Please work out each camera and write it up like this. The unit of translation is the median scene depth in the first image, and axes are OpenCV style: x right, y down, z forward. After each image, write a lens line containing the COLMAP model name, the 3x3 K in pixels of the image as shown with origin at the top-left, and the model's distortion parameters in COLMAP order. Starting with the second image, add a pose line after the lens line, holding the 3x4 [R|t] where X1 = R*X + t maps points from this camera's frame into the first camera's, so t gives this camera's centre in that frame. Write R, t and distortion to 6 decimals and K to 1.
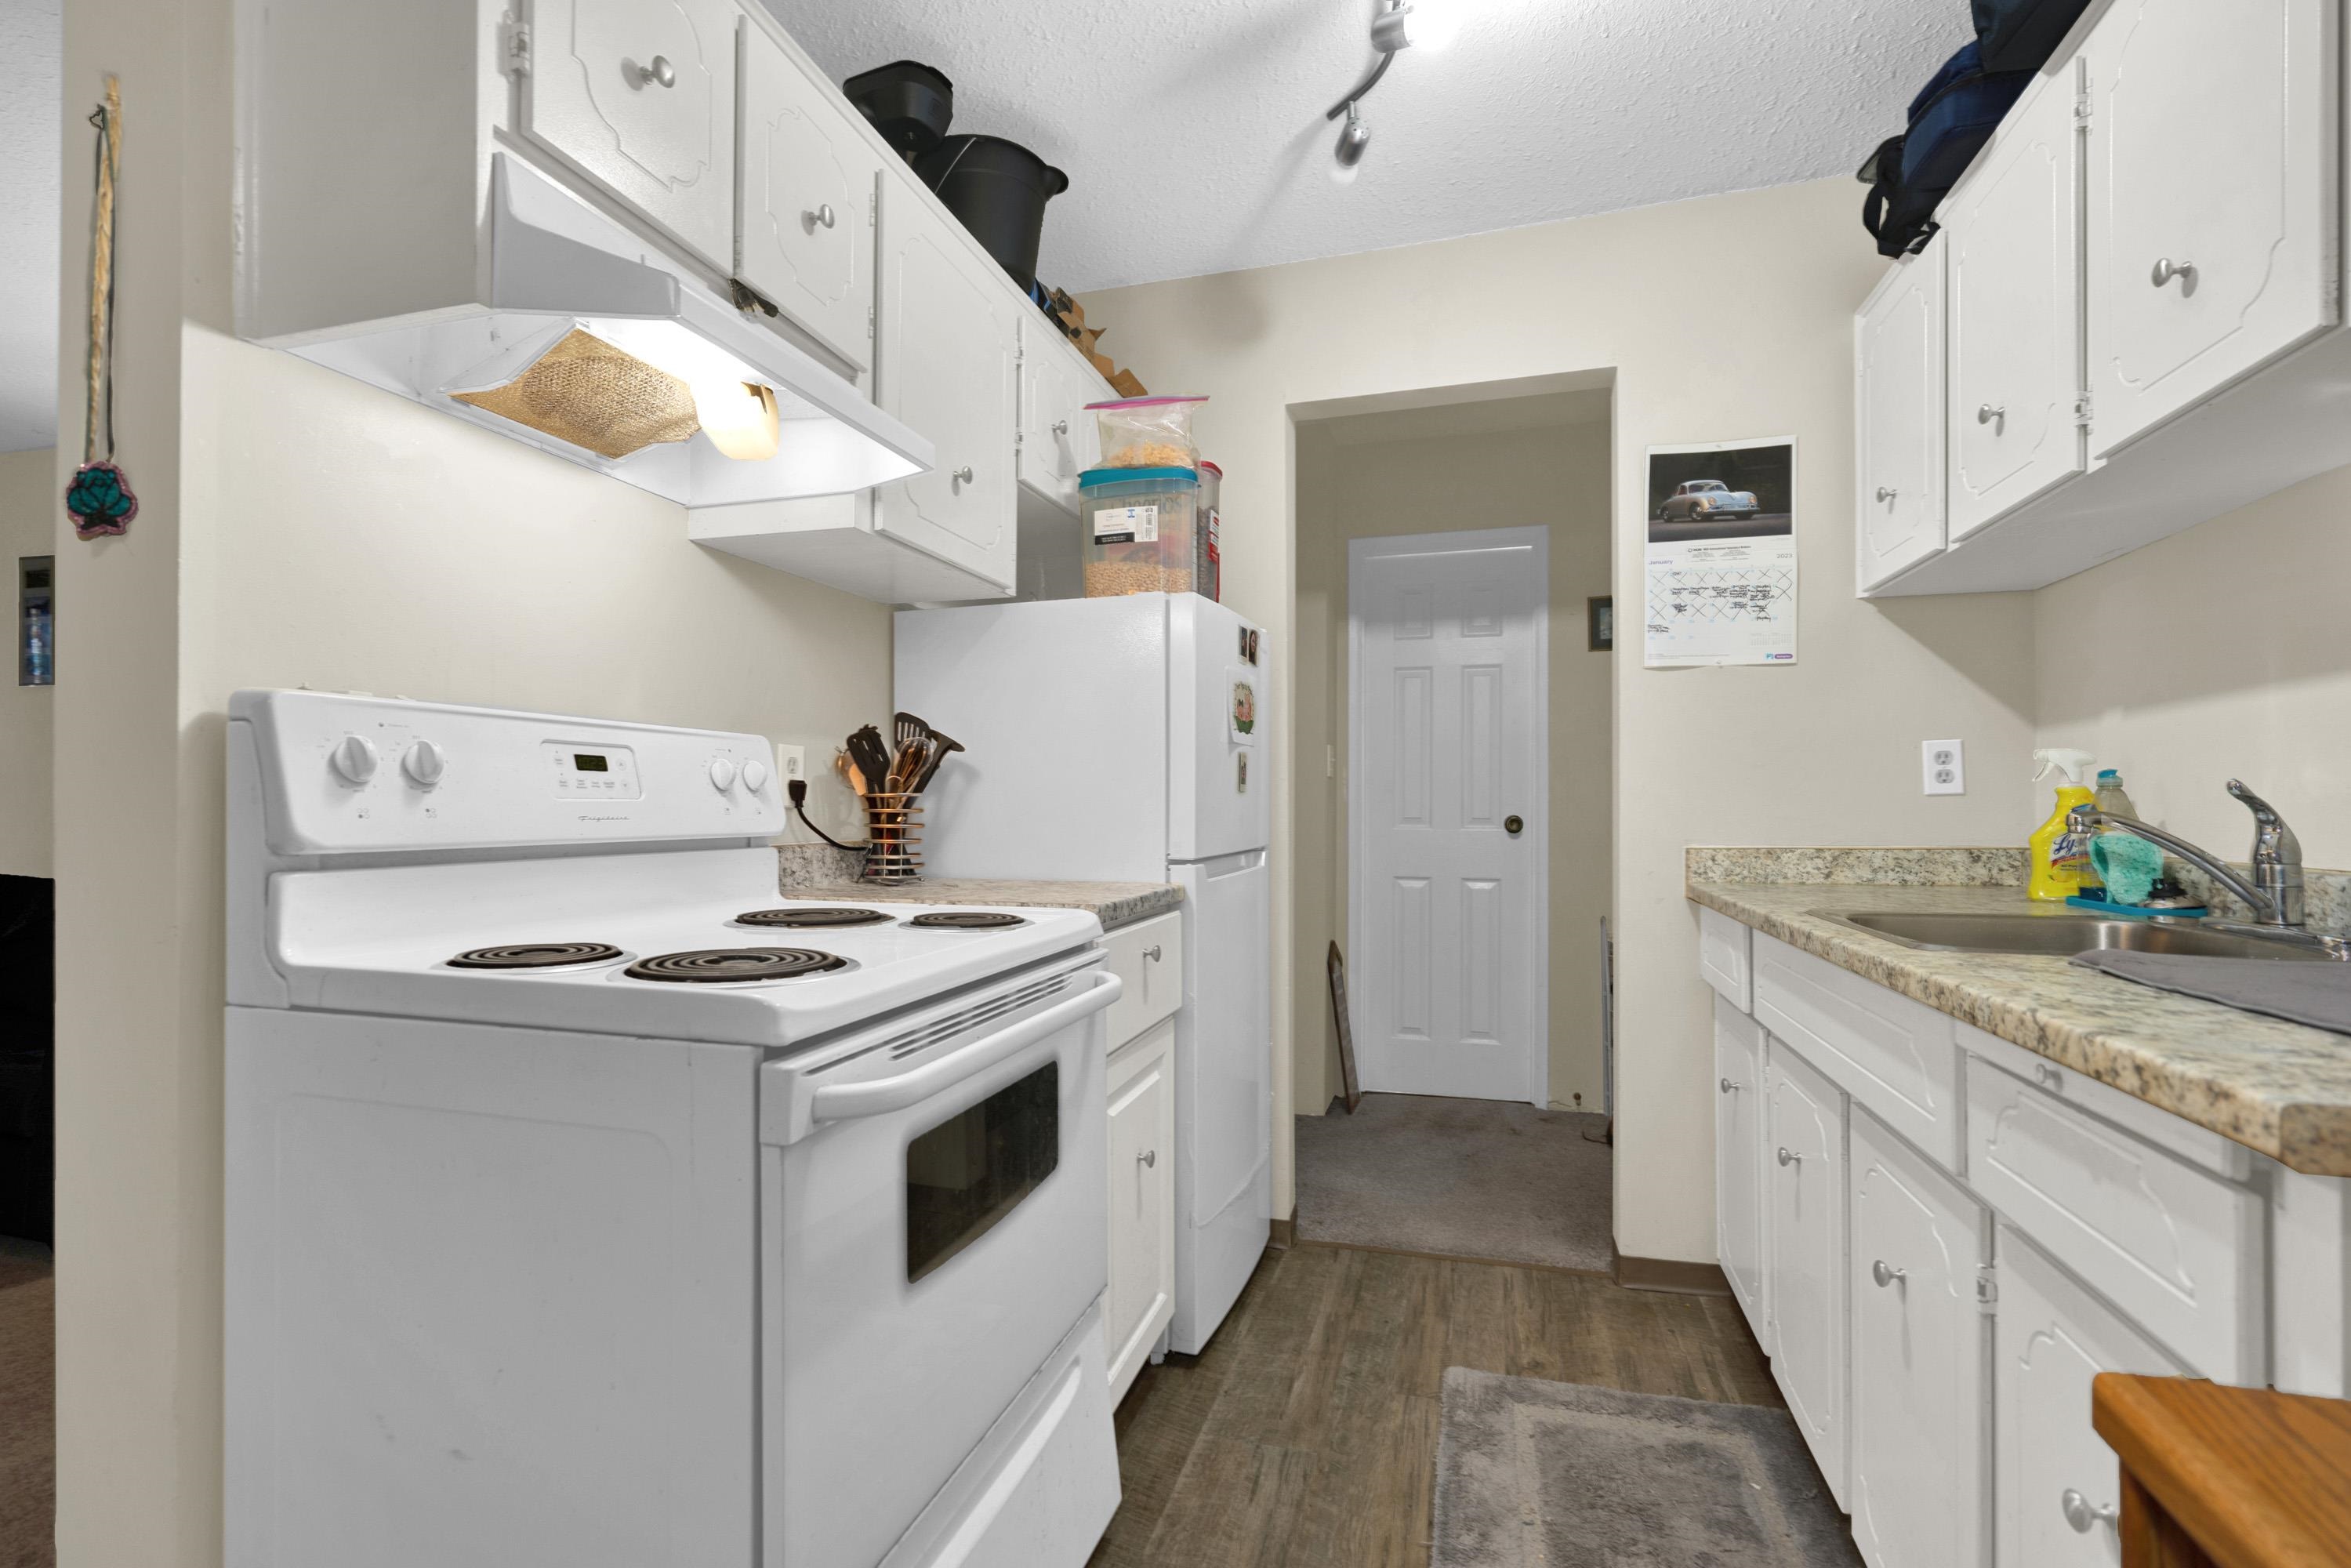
lens RADIAL K [[1078.8, 0, 1173.4], [0, 1078.8, 799.9], [0, 0, 1]] dist [-0.005559, 0.003039]
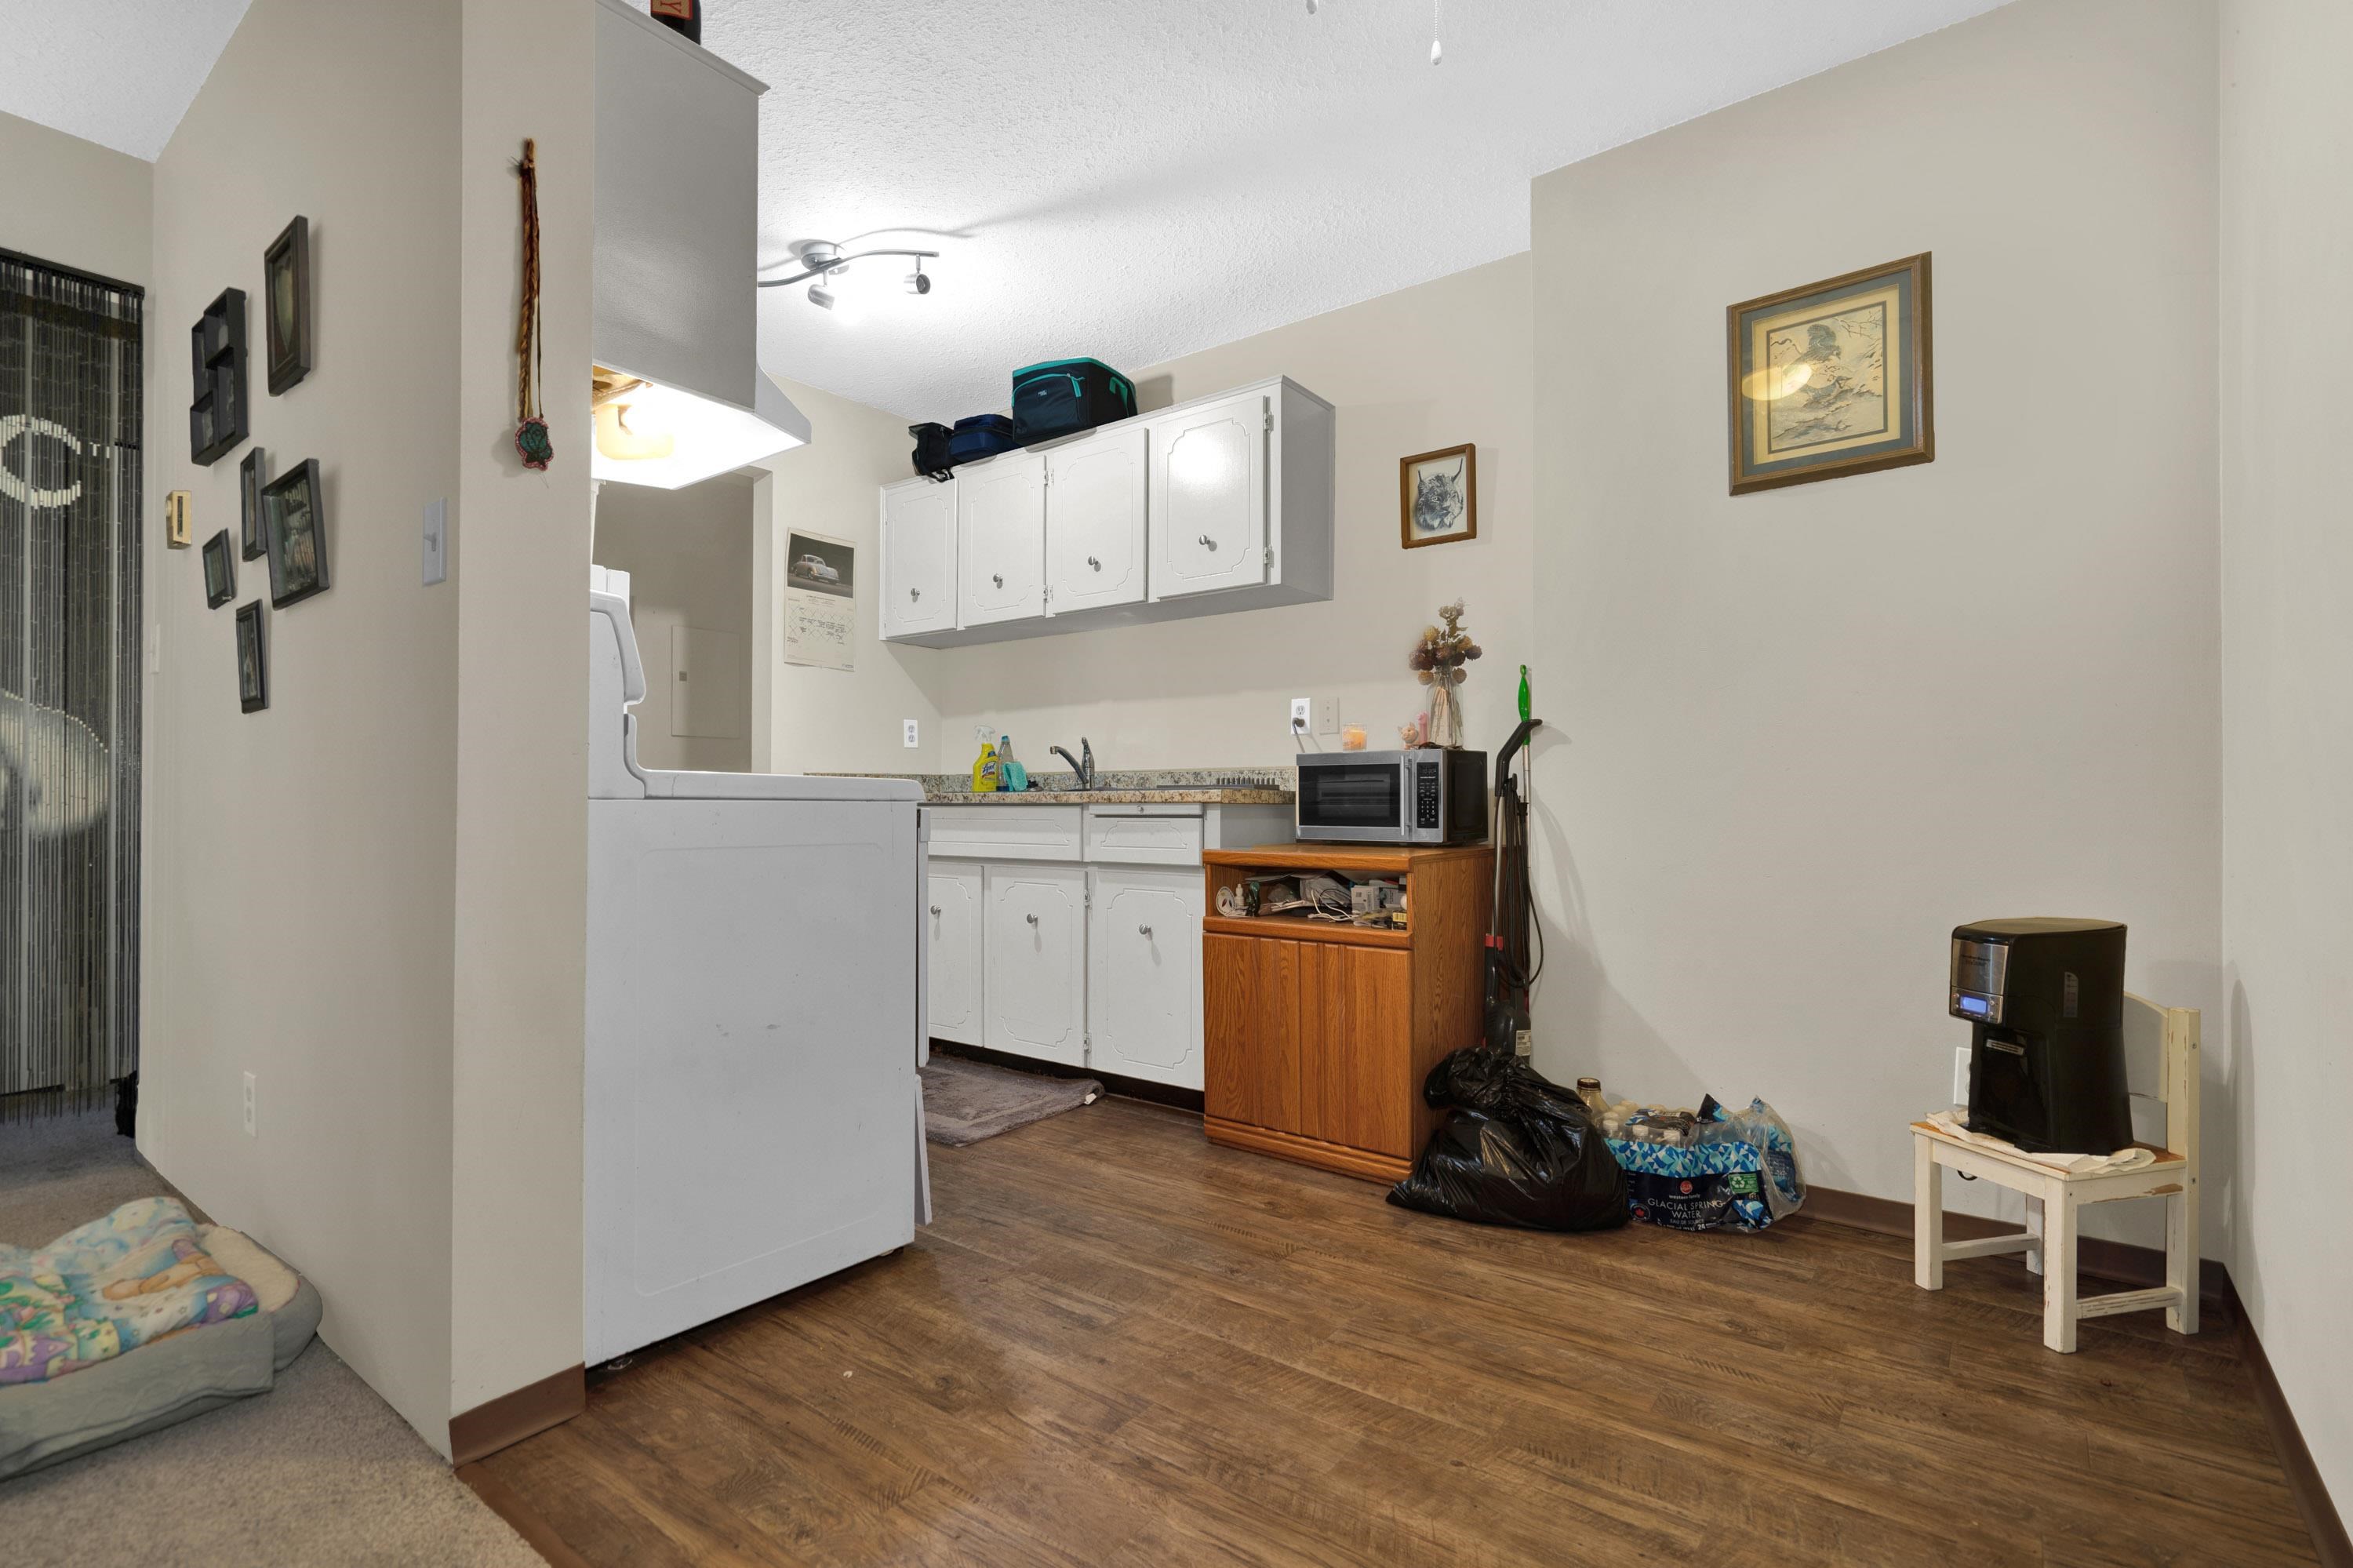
lens RADIAL K [[1079.7, 0, 1119.6], [0, 1079.7, 801.6], [0, 0, 1]] dist [-0.005559, 0.003039]
pose [[0.408853, 0.002936, 0.912595, -0.867656], [-0.009237, 0.999957, 0.000921, 0.083099], [-0.912553, -0.008806, 0.408863, -0.133342]]
